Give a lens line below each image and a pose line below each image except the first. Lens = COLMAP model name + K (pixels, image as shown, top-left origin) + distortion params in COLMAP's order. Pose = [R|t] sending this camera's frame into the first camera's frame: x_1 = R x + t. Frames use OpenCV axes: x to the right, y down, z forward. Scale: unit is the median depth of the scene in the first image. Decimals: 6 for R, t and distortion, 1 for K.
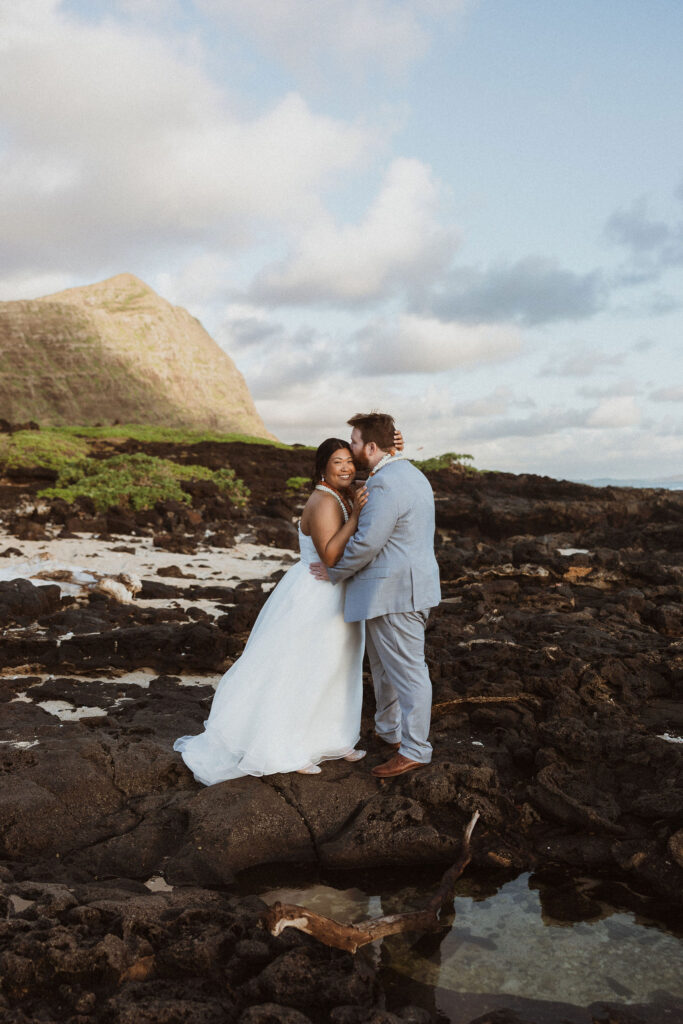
lens RADIAL K [[997.7, 0, 363.5], [0, 997.7, 518.6], [0, 0, 1]] dist [-0.001804, -0.000265]
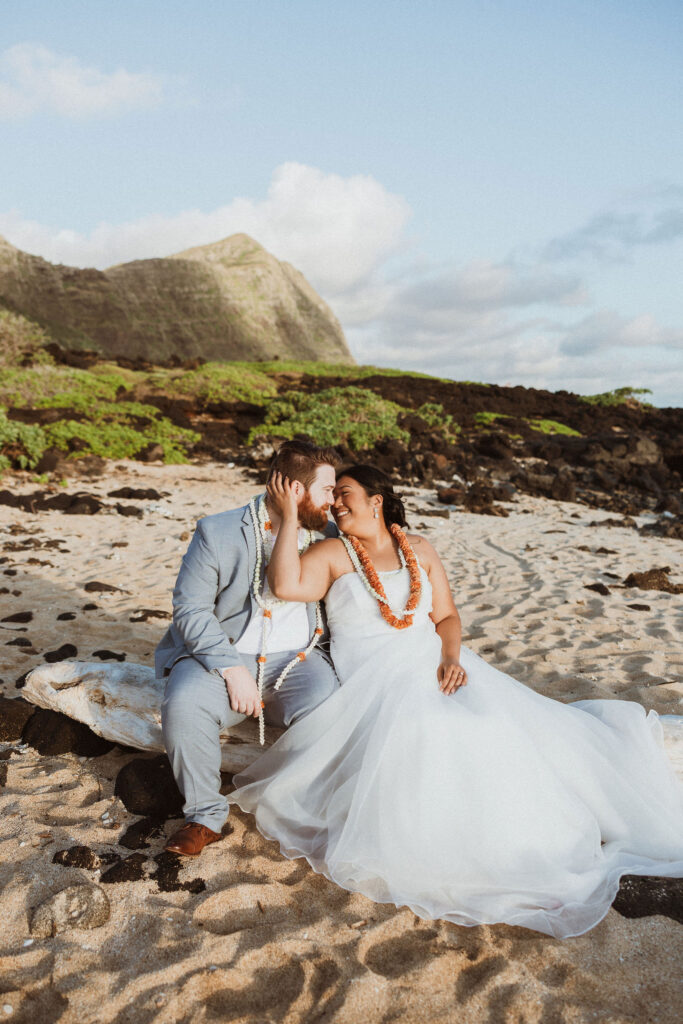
lens RADIAL K [[822.8, 0, 299.8], [0, 822.8, 511.5], [0, 0, 1]] dist [-0.008729, -0.002478]
pose [[0.989851, 0.019617, -0.140751, -0.111659], [-0.008055, 0.996579, 0.082253, -0.008821], [0.141883, -0.080284, 0.986622, 0.163330]]
